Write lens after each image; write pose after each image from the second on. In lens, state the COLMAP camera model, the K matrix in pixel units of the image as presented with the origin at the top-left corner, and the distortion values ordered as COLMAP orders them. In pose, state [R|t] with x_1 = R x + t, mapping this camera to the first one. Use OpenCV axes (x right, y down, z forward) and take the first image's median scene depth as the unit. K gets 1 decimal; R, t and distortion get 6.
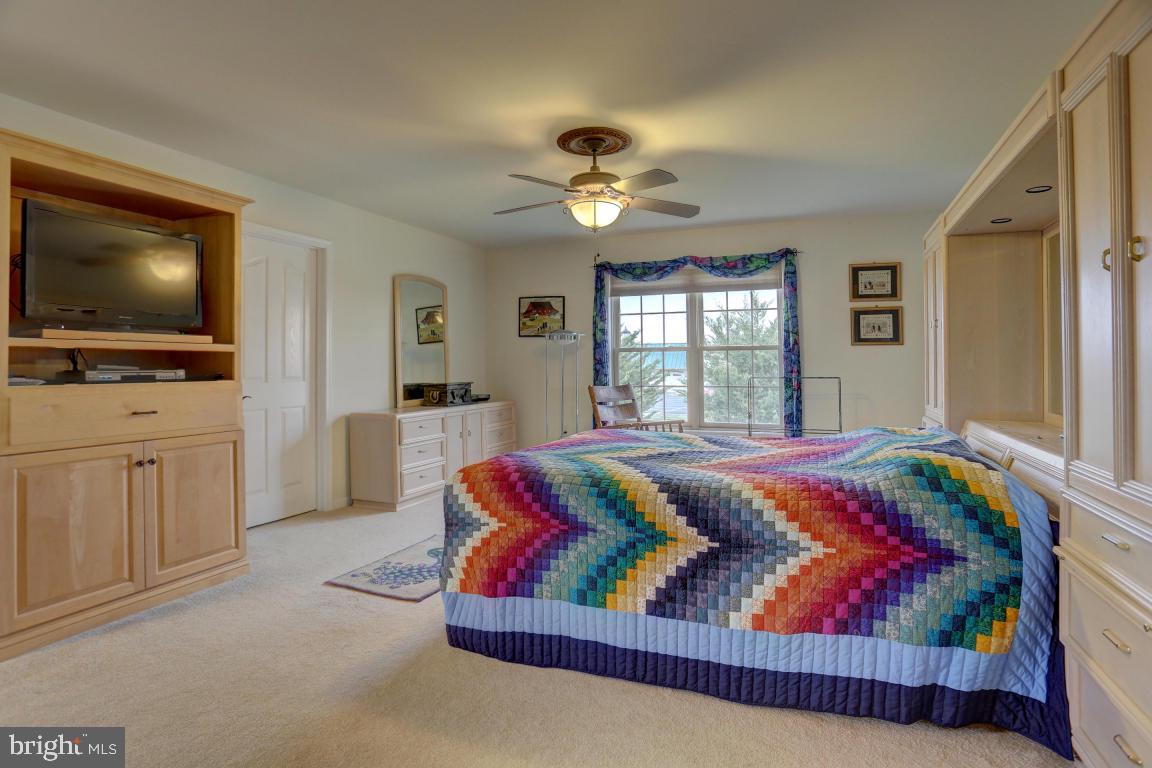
lens RADIAL K [[593.9, 0, 565.6], [0, 593.9, 354.9], [0, 0, 1]] dist [-0.072844, 0.038668]
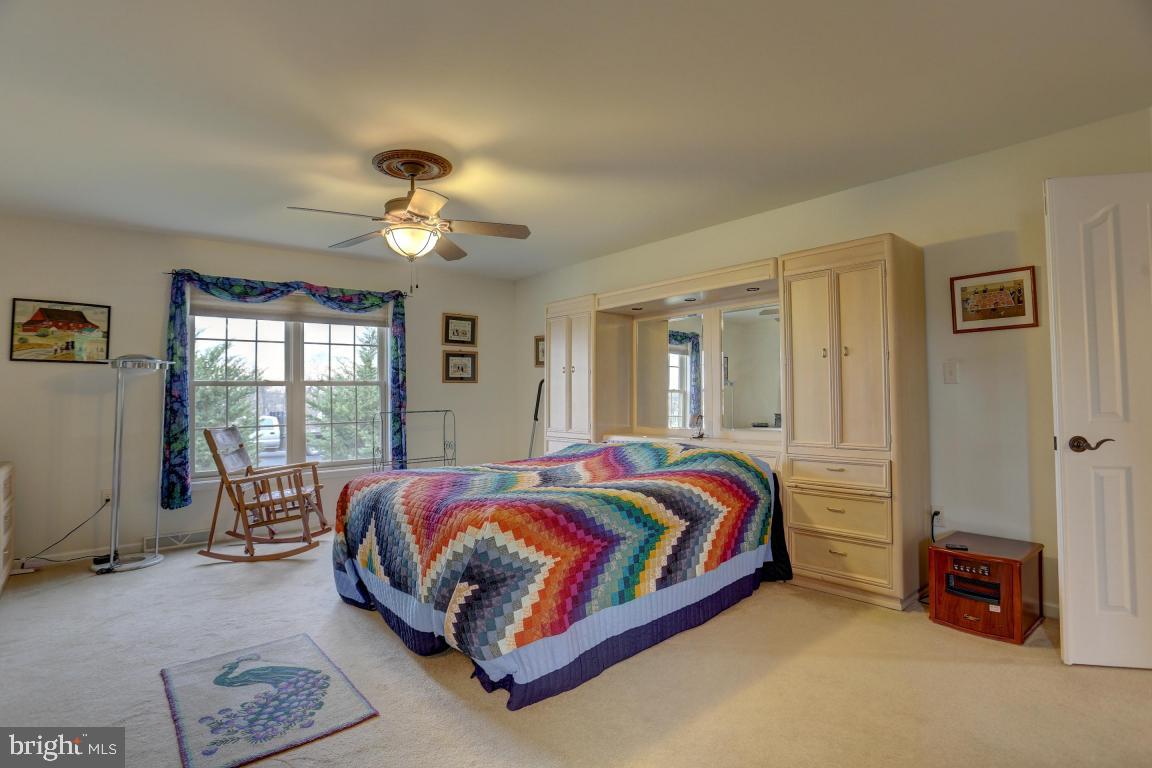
lens RADIAL K [[578.1, 0, 629.7], [0, 578.1, 372.6], [0, 0, 1]] dist [-0.074988, 0.026029]
pose [[0.403640, 0.029674, 0.914437, -0.775313], [-0.002808, 0.999509, -0.031195, -0.003495], [-0.914914, 0.010024, 0.403525, 0.385596]]
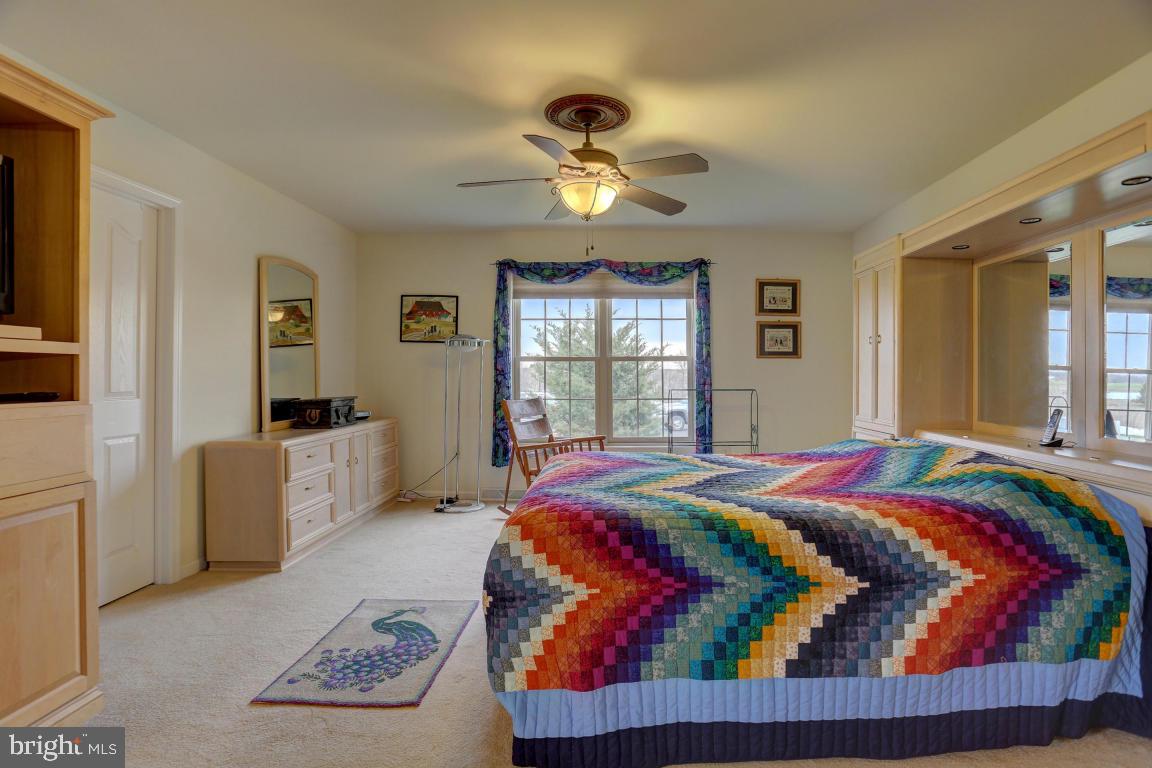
lens RADIAL K [[611.9, 0, 606.6], [0, 611.9, 365.9], [0, 0, 1]] dist [-0.078368, 0.042907]
pose [[0.923341, 0.010407, 0.383839, -0.312979], [-0.011464, 0.999934, 0.000466, -0.000218], [-0.383809, -0.004831, 0.923400, 0.224435]]
